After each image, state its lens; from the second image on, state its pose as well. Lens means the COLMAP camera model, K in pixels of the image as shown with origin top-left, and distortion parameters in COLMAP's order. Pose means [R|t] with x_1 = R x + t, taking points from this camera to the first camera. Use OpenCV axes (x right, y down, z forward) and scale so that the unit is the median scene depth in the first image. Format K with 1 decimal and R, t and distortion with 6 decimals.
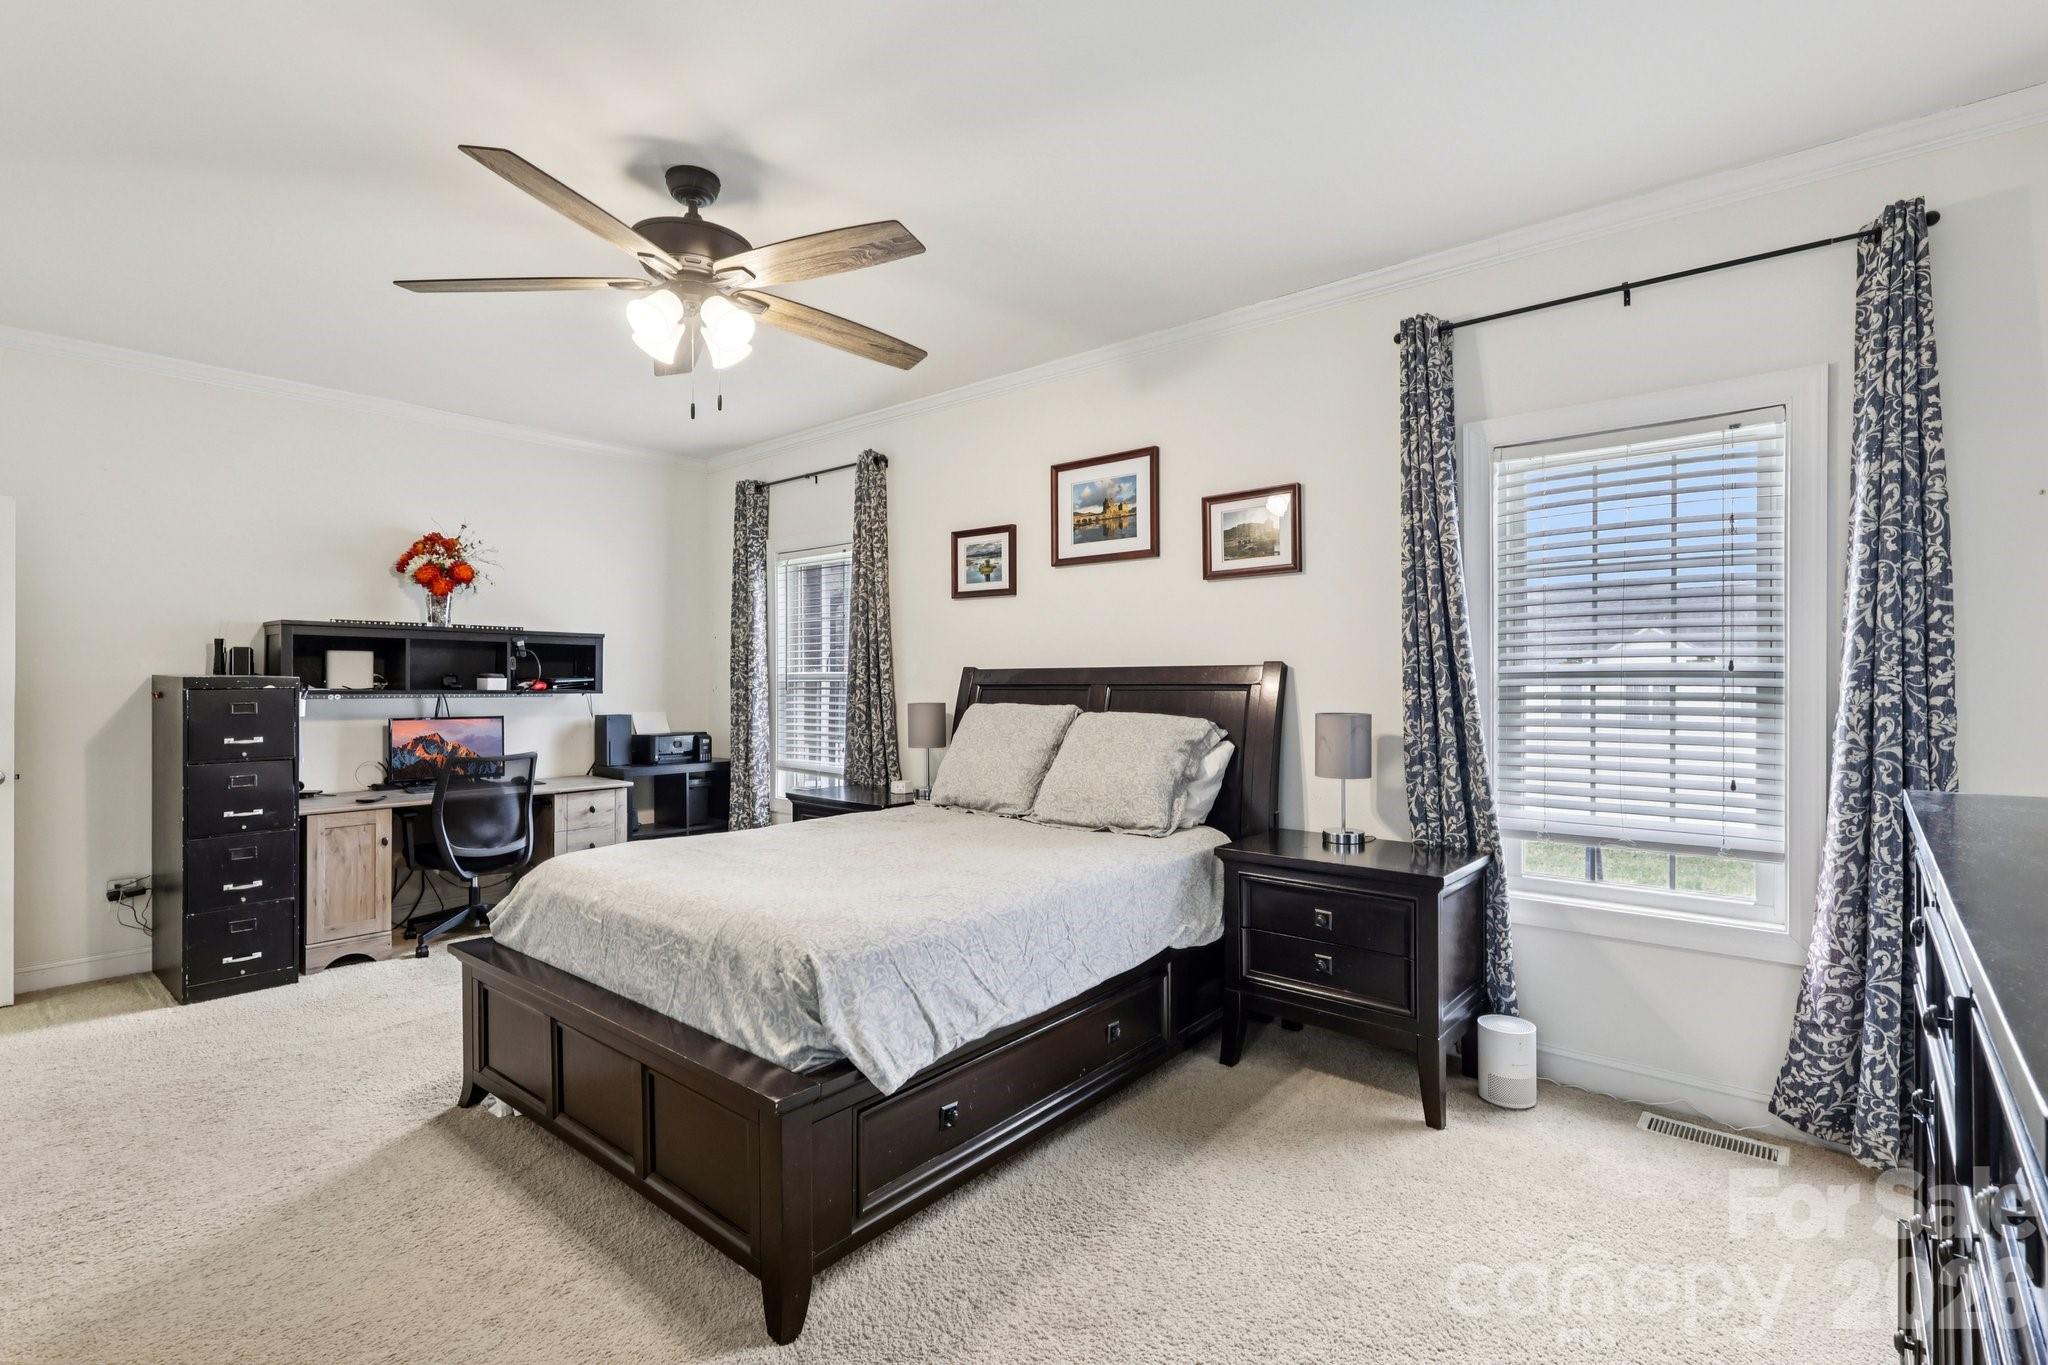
lens RADIAL K [[953.1, 0, 1020.7], [0, 953.1, 683.6], [0, 0, 1]] dist [0.002140, 0.000147]
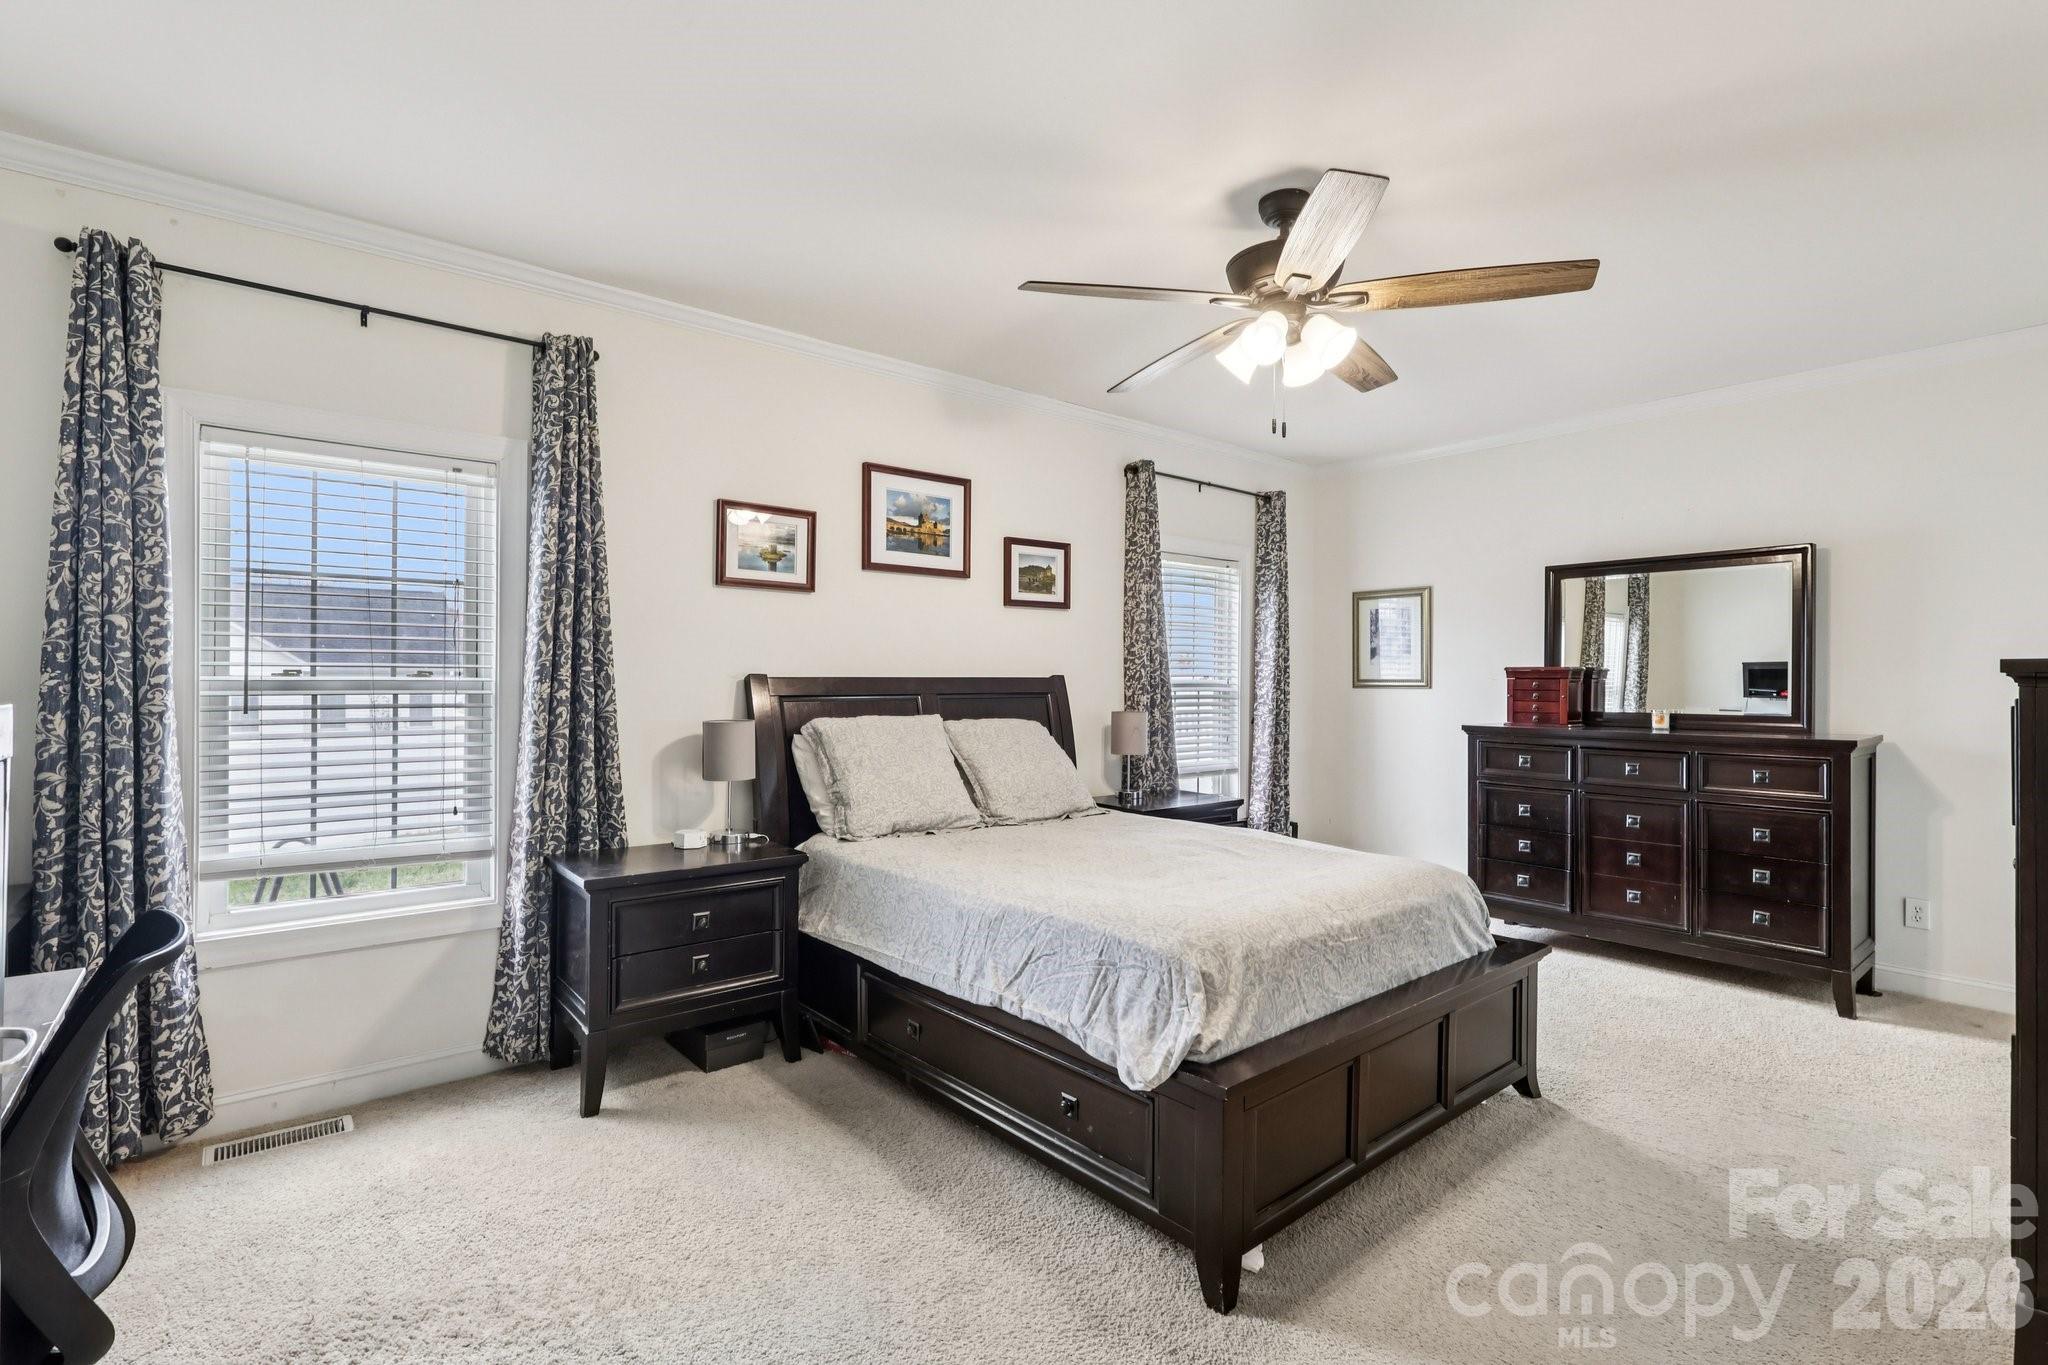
lens RADIAL K [[953.1, 0, 1018.7], [0, 953.1, 684.2], [0, 0, 1]] dist [0.002140, 0.000147]
pose [[0.164361, -0.007710, 0.986370, -0.828412], [-0.003392, 0.999959, 0.008381, -0.016344], [-0.986394, -0.004723, 0.164328, 0.658791]]
